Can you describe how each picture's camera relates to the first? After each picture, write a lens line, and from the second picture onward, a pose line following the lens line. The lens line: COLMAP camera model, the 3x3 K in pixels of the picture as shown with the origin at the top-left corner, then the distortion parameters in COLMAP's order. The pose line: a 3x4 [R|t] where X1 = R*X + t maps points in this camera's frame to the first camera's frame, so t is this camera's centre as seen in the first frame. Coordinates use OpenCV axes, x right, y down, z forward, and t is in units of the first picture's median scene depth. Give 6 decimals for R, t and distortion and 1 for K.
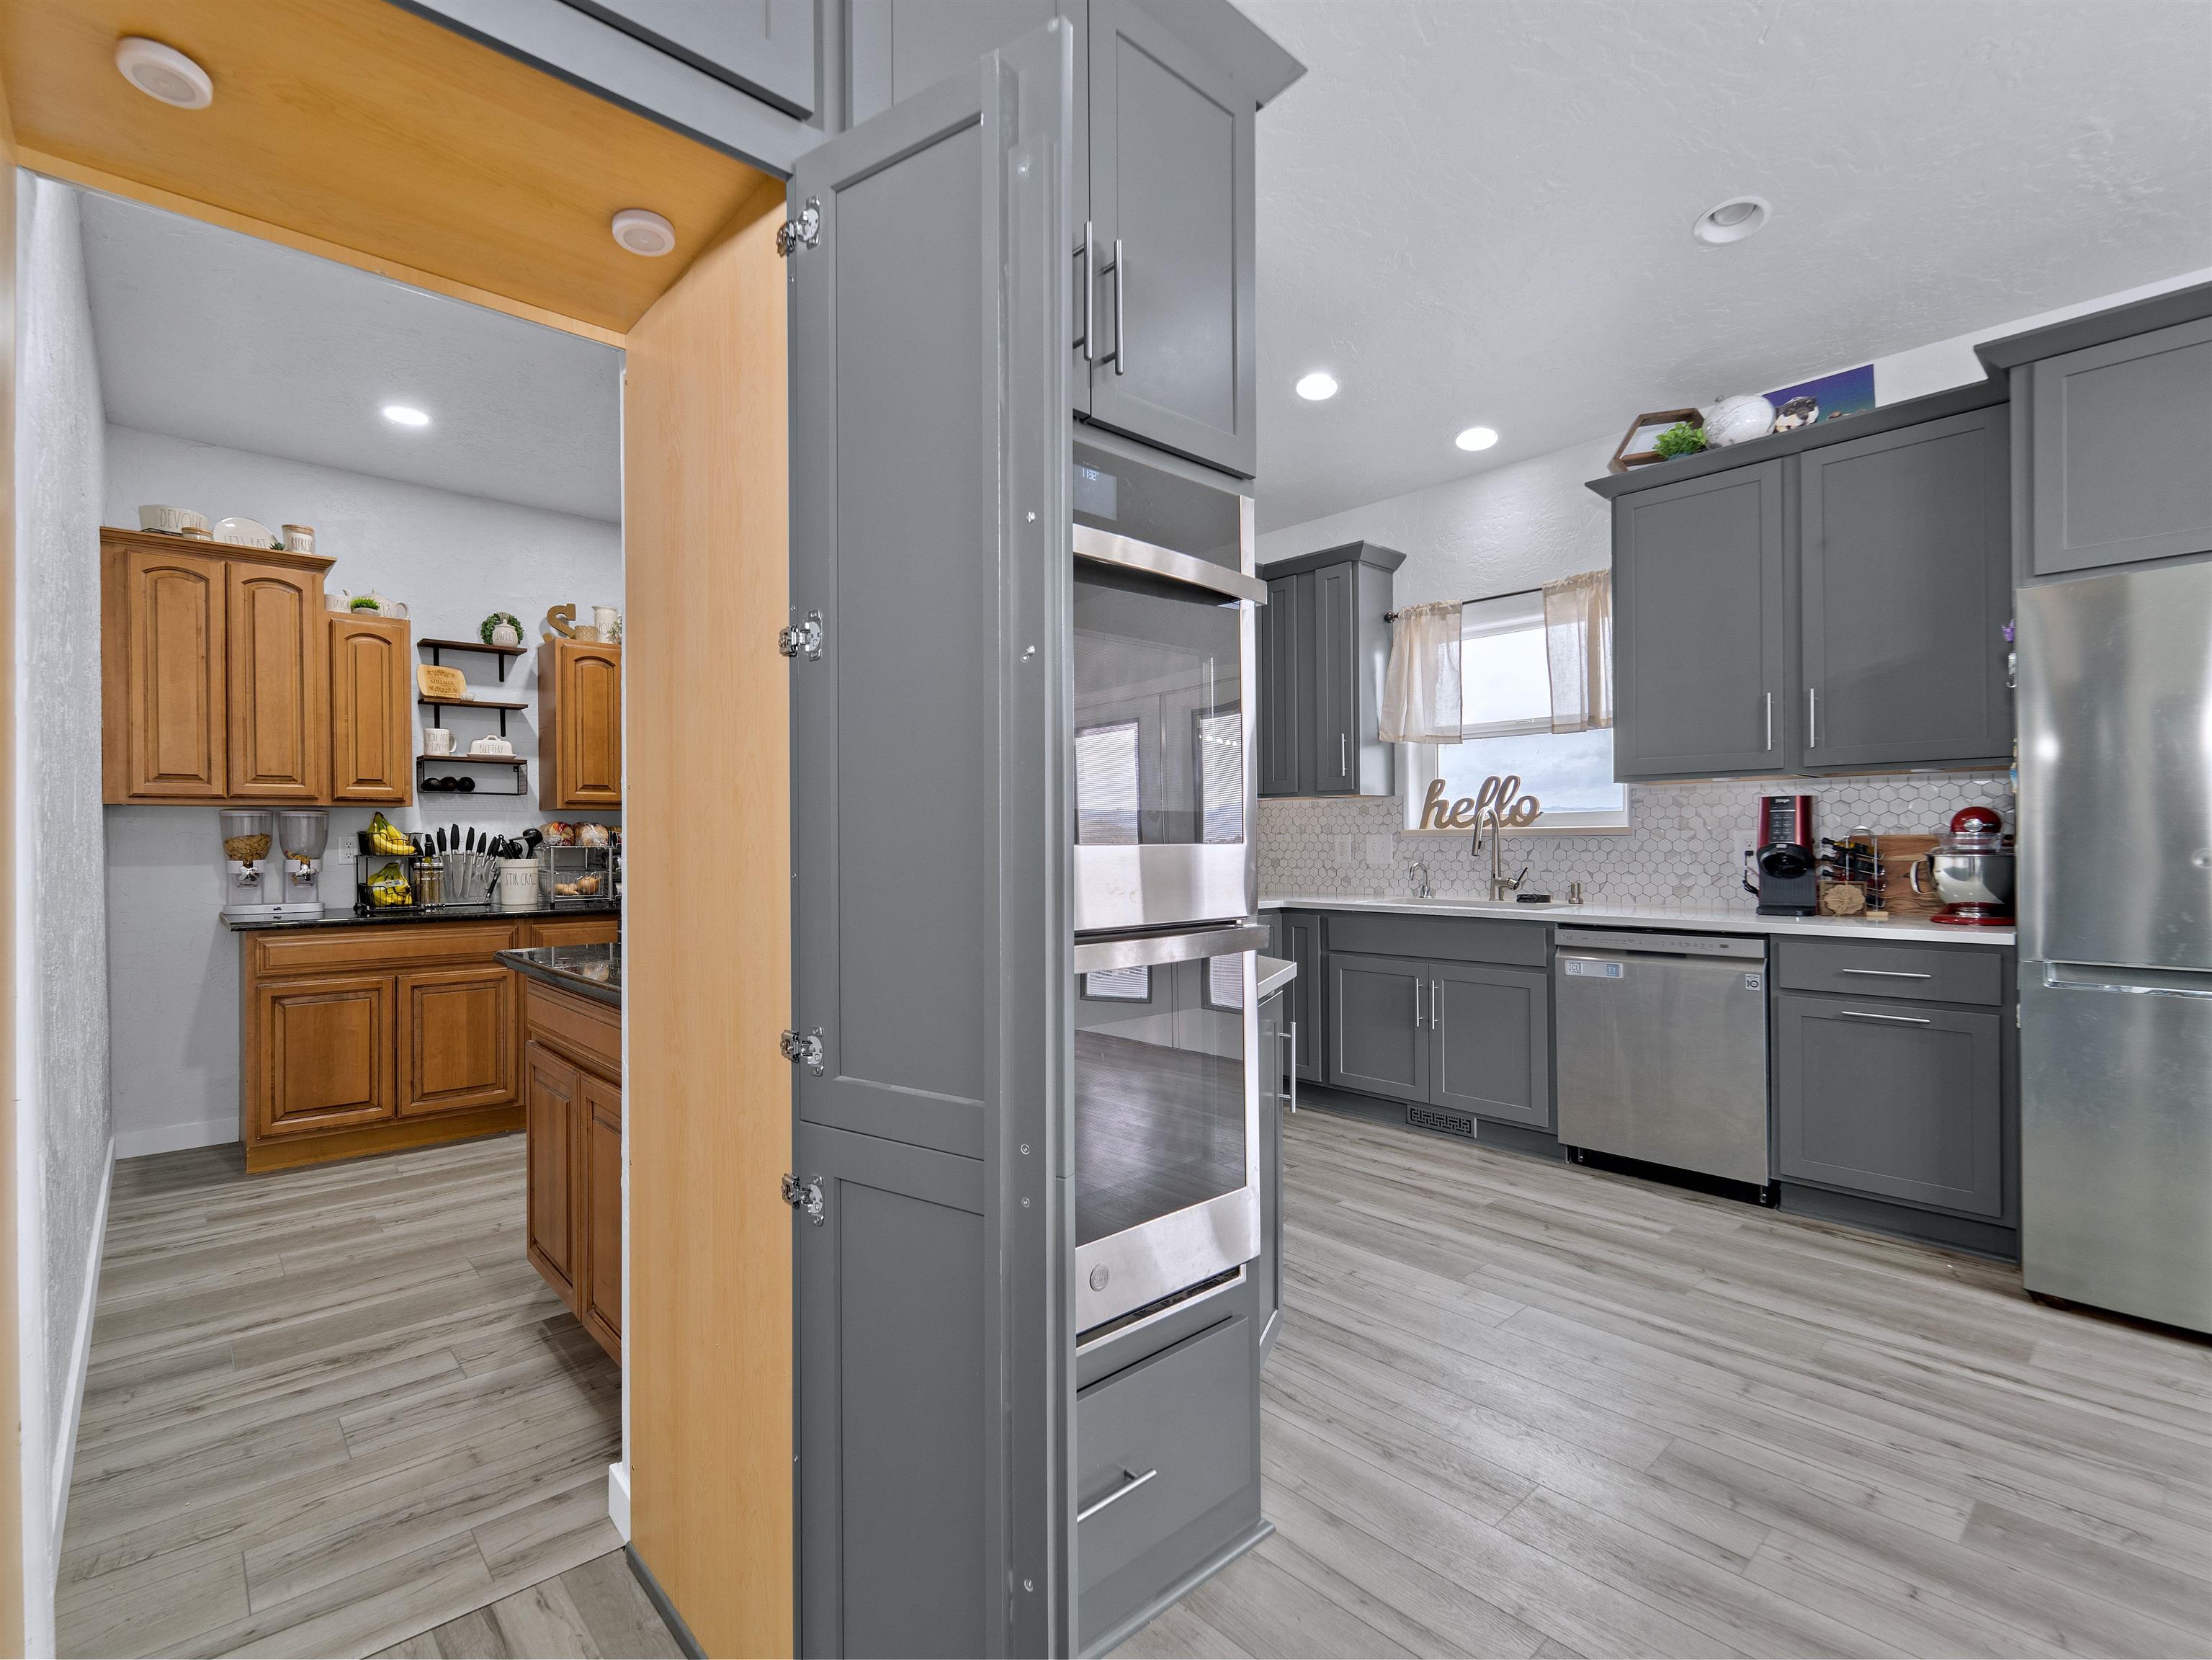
lens RADIAL K [[1011.9, 0, 1043.7], [0, 1011.9, 845.8], [0, 0, 1]] dist [-0.001727, -0.000487]
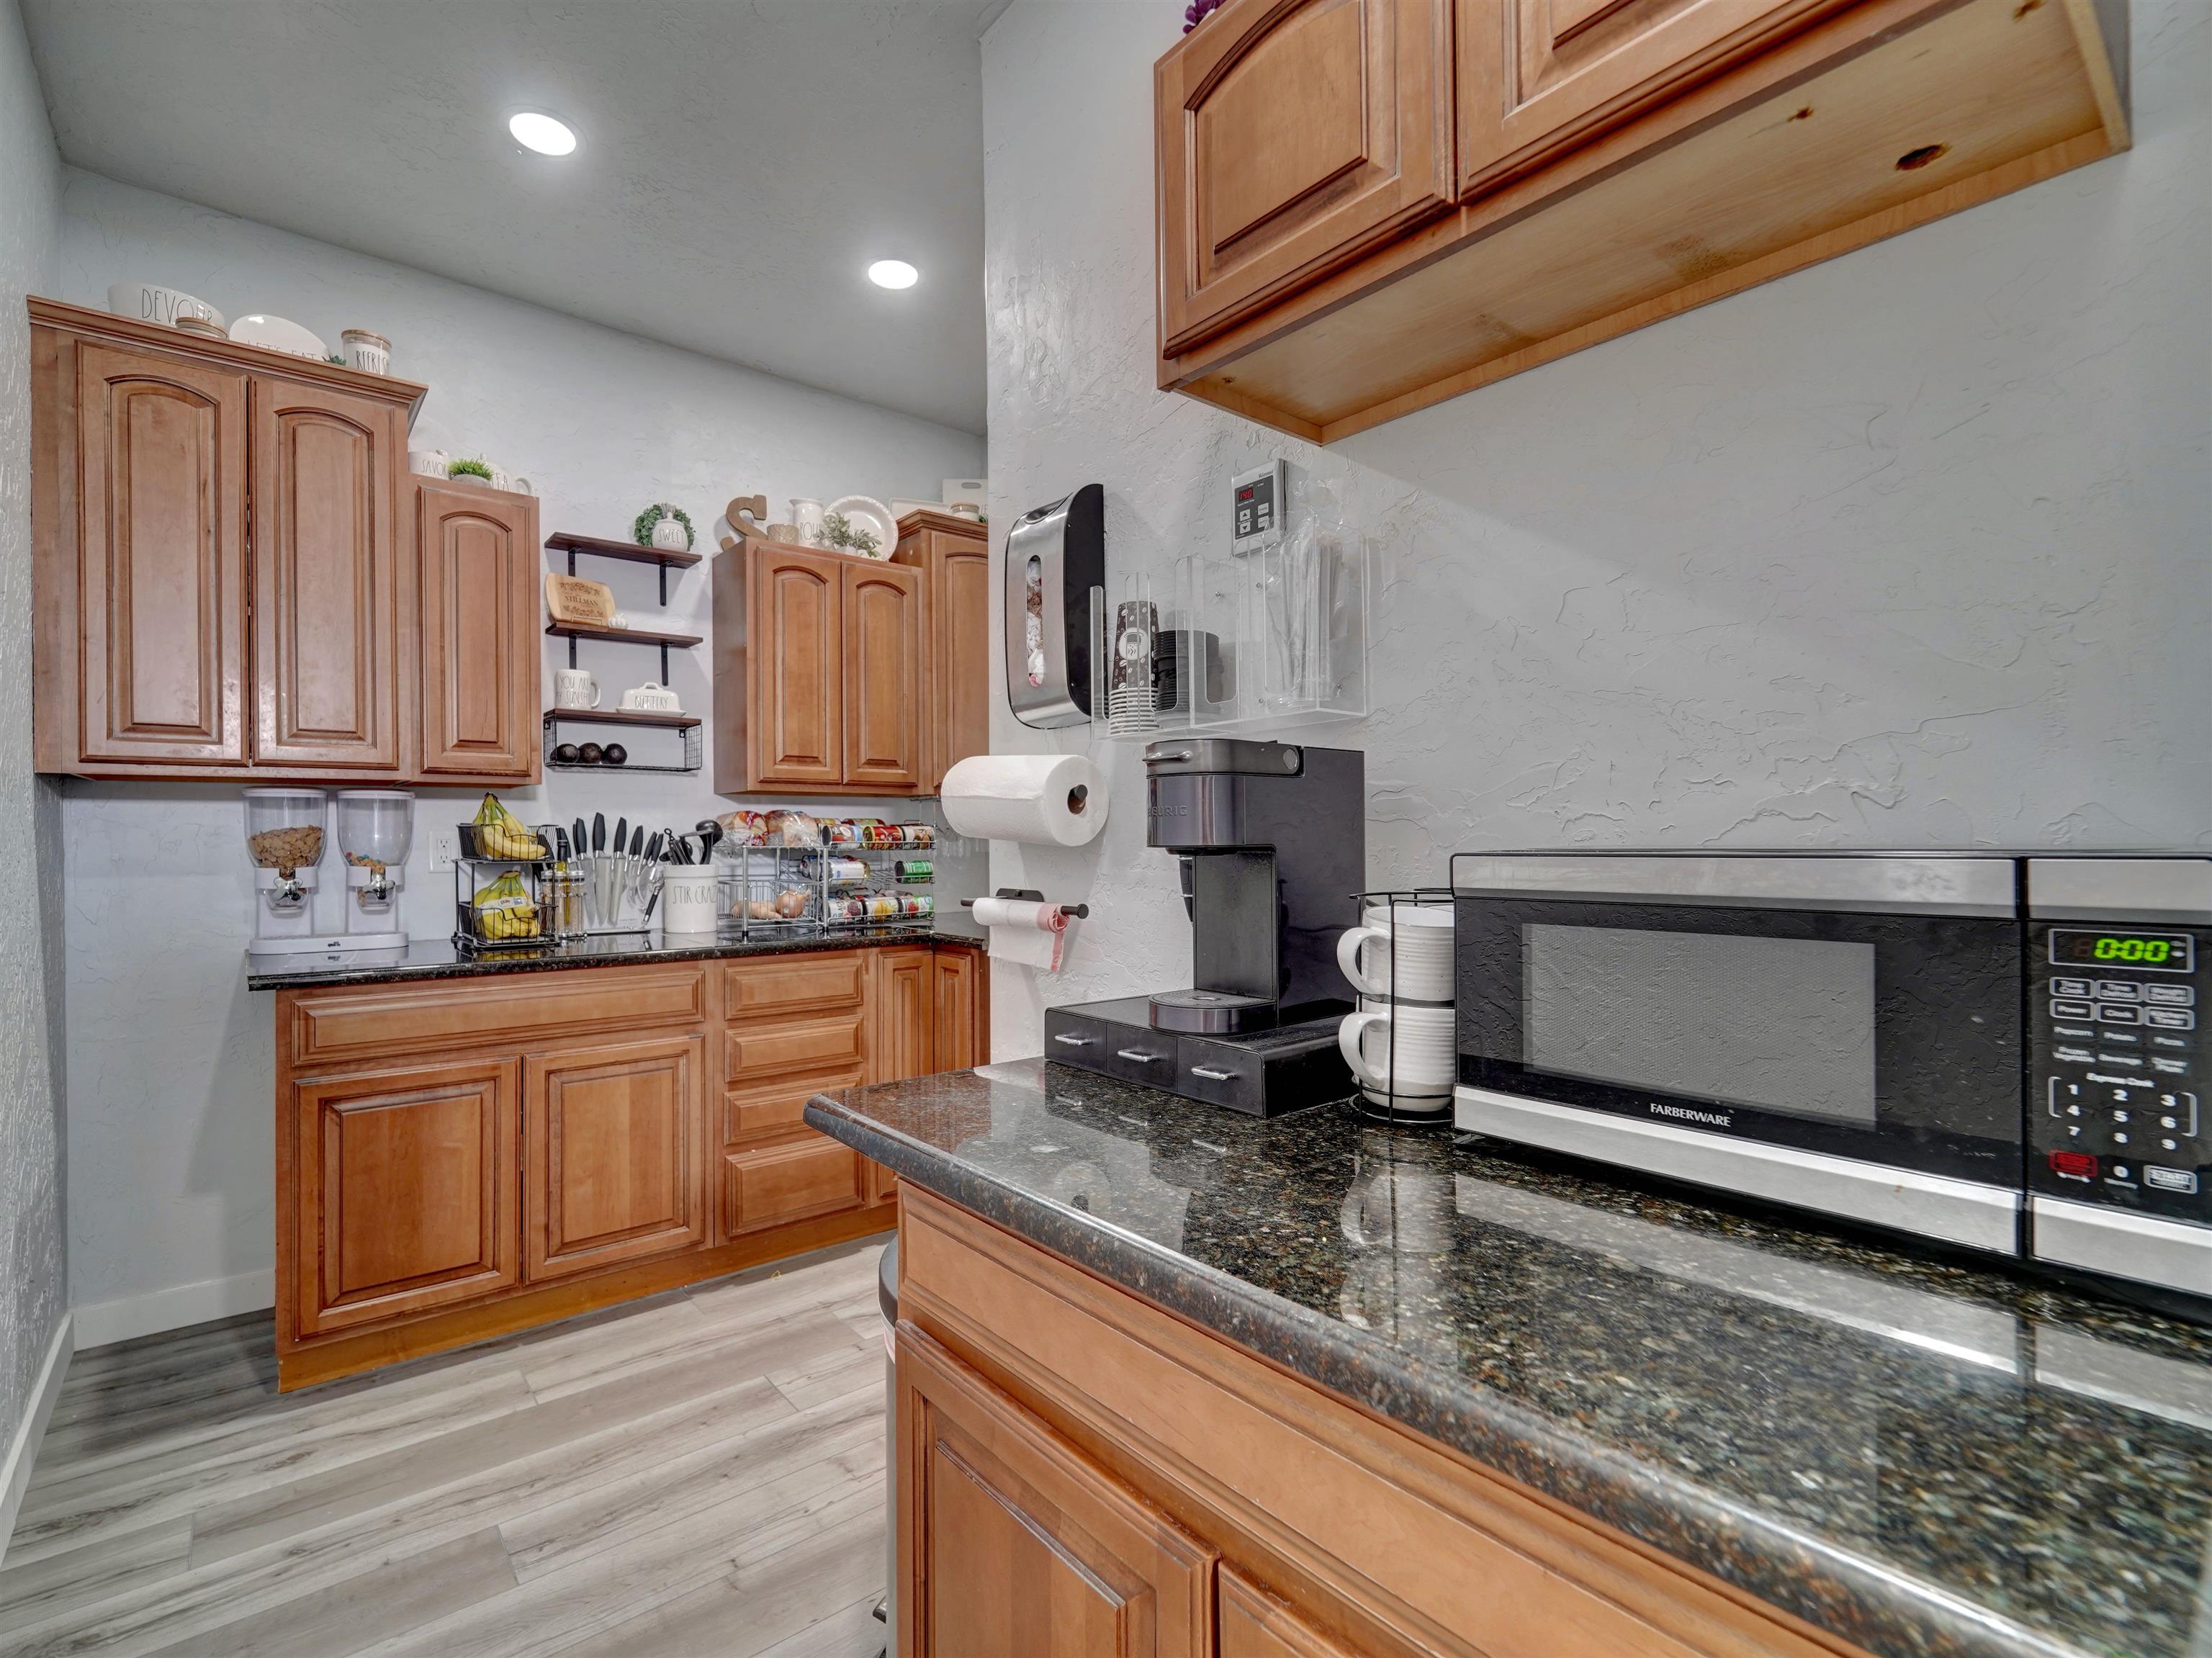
lens RADIAL K [[1011.7, 0, 1096.1], [0, 1011.7, 843.7], [0, 0, 1]] dist [-0.001727, -0.000487]
pose [[0.999826, 0.001565, -0.018573, -0.267974], [-0.001571, 0.999999, -0.000286, -0.001195], [0.018573, 0.000315, 0.999827, 0.374149]]
